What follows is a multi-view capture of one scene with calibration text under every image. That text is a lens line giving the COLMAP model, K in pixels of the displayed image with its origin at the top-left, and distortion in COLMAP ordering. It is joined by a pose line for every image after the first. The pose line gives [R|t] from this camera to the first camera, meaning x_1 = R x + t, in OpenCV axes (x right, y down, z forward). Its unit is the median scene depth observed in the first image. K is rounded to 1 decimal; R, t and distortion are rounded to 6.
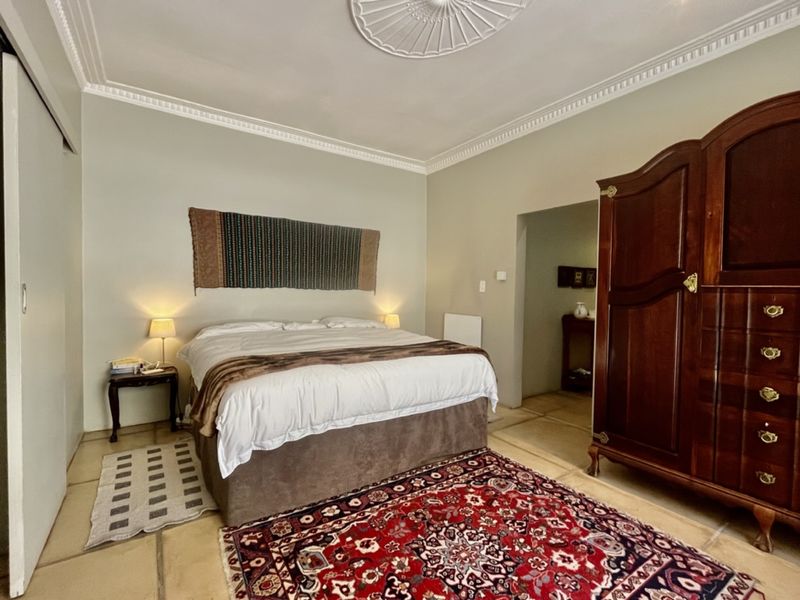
lens RADIAL K [[371.7, 0, 402.0], [0, 371.7, 299.9], [0, 0, 1]] dist [-0.004823, -0.000377]
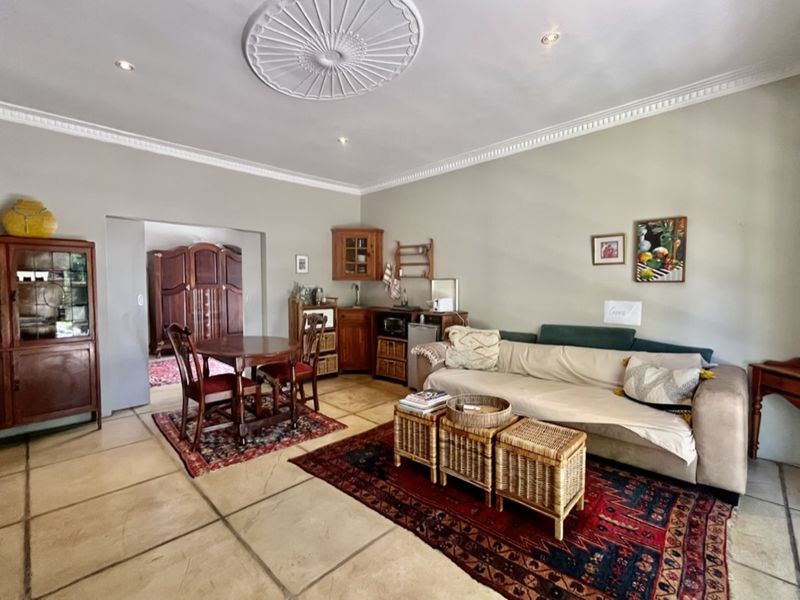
lens RADIAL K [[362.8, 0, 401.3], [0, 362.8, 298.9], [0, 0, 1]] dist [-0.005511, 0.000453]
pose [[-0.212254, -0.048303, 0.976020, -2.861482], [0.029801, 0.997993, 0.055871, -0.067871], [-0.976760, 0.040945, -0.210389, -0.224458]]
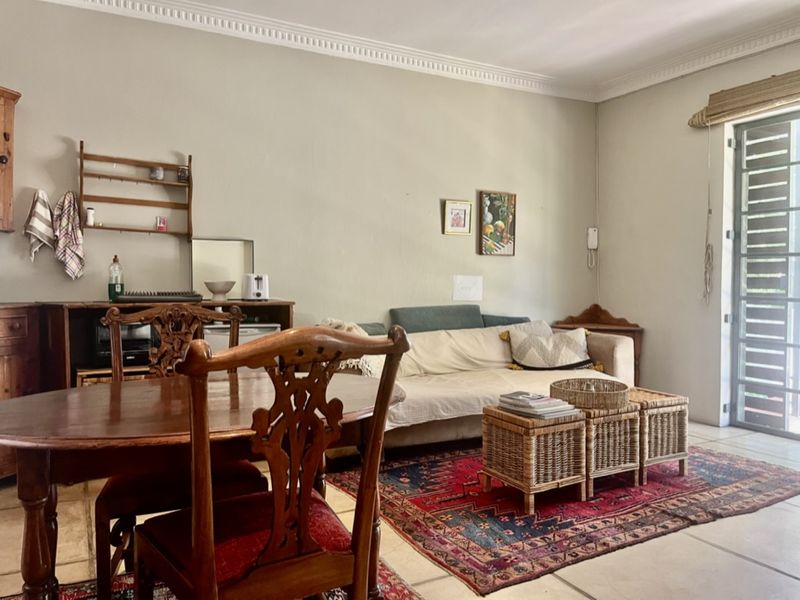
lens RADIAL K [[604.0, 0, 404.5], [0, 604.0, 295.6], [0, 0, 1]] dist [0.061465, -0.086777]
pose [[-0.995692, -0.017283, 0.091099, -1.484566], [-0.012299, 0.998411, 0.054991, 0.009613], [-0.091905, 0.053634, -0.994322, 0.937807]]
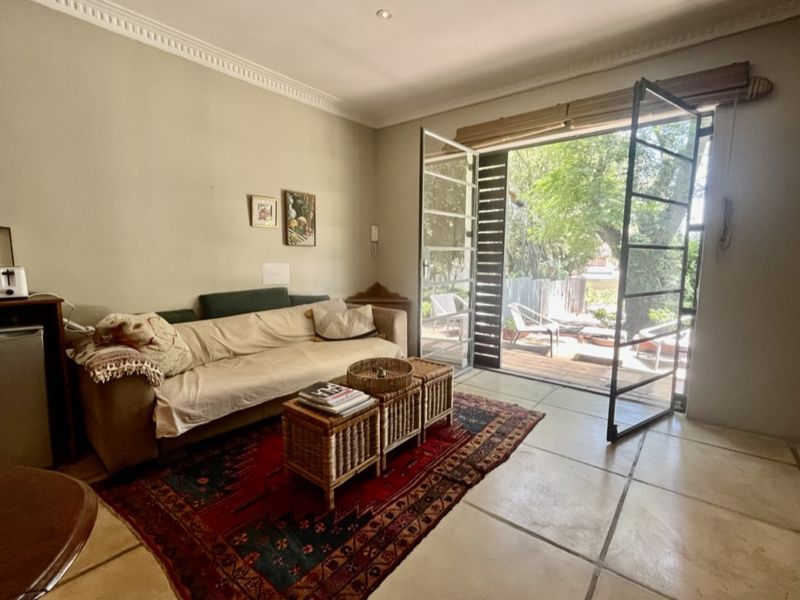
lens RADIAL K [[371.7, 0, 402.0], [0, 371.7, 299.9], [0, 0, 1]] dist [-0.004823, -0.000377]
pose [[-0.955138, 0.014752, -0.295794, -1.562723], [-0.027810, 0.989878, 0.139168, -0.027688], [0.294853, 0.141150, -0.945060, 0.353140]]
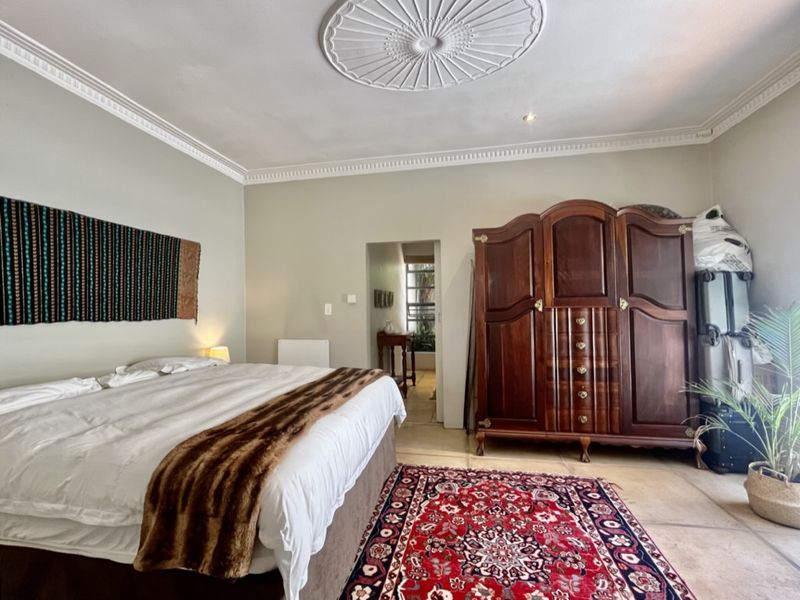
lens RADIAL K [[362.8, 0, 401.3], [0, 362.8, 298.9], [0, 0, 1]] dist [-0.005511, 0.000453]
pose [[0.701734, -0.009158, 0.712381, -0.678706], [0.044851, 0.998502, -0.031343, -0.049853], [-0.711026, 0.053945, 0.701093, 0.336962]]
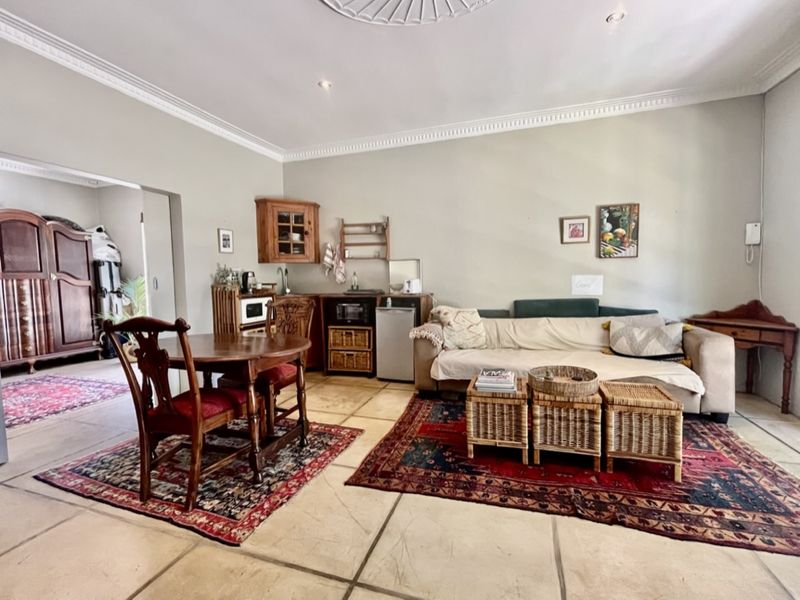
lens RADIAL K [[362.8, 0, 401.3], [0, 362.8, 298.9], [0, 0, 1]] dist [-0.005511, 0.000453]
pose [[-0.615828, -0.047008, 0.786477, -2.386609], [0.036806, 0.995412, 0.088317, -0.017453], [-0.787020, 0.083335, -0.611273, 0.368984]]
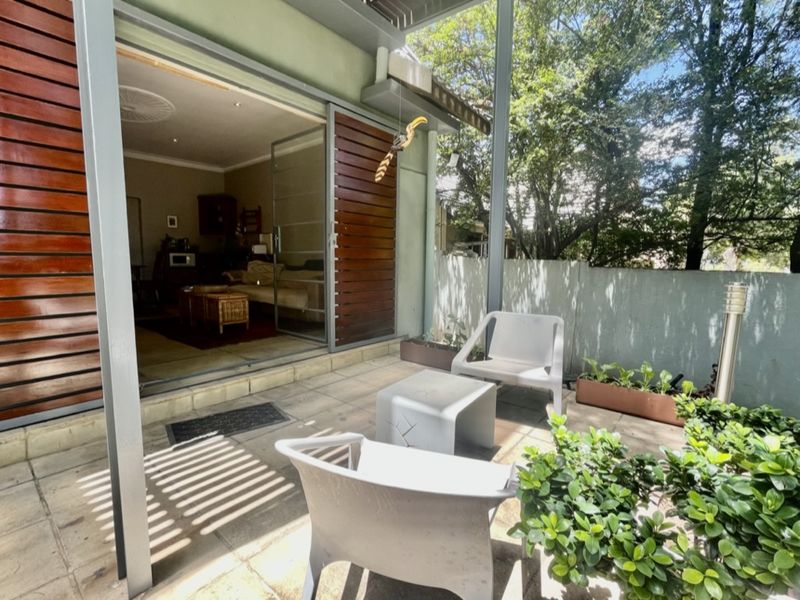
lens RADIAL K [[362.8, 0, 401.3], [0, 362.8, 298.9], [0, 0, 1]] dist [-0.005511, 0.000453]
pose [[-0.284409, -0.120168, 0.951142, -4.343702], [0.009772, 0.991698, 0.128214, 0.128147], [-0.958653, 0.045759, -0.280873, -1.197723]]
